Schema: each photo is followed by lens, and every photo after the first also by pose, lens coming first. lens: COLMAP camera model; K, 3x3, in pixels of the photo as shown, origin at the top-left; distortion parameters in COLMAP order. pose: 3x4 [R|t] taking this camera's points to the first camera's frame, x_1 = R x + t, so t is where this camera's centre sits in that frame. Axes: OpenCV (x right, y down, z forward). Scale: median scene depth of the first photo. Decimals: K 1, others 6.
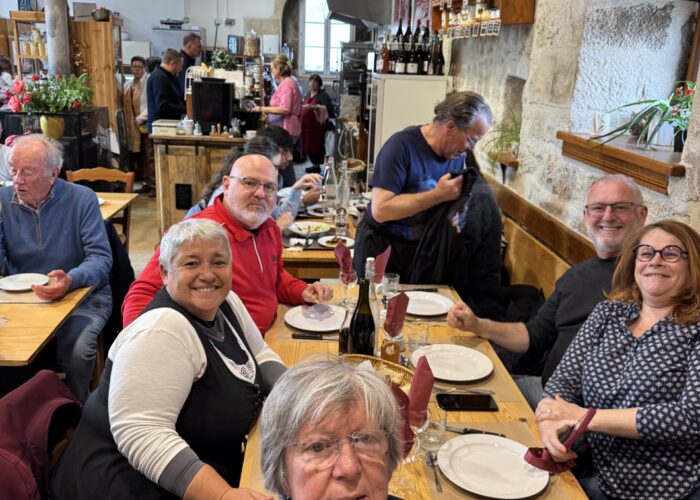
lens RADIAL K [[671.1, 0, 344.0], [0, 671.1, 255.6], [0, 0, 1]] dist [0.068259, 0.000000]
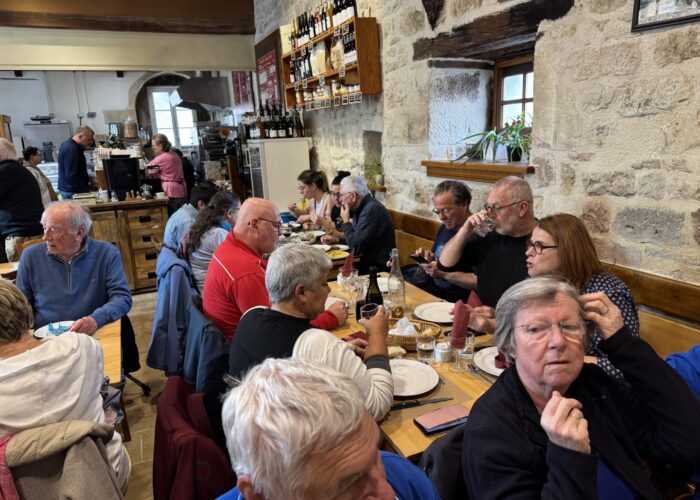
lens RADIAL K [[505.2, 0, 344.1], [0, 505.2, 260.8], [0, 0, 1]] dist [0.053356, -0.053546]
pose [[0.935145, -0.161255, 0.315438, -0.152973], [0.173650, 0.984741, -0.011392, 0.010915], [-0.308788, 0.065429, 0.948878, 0.001265]]
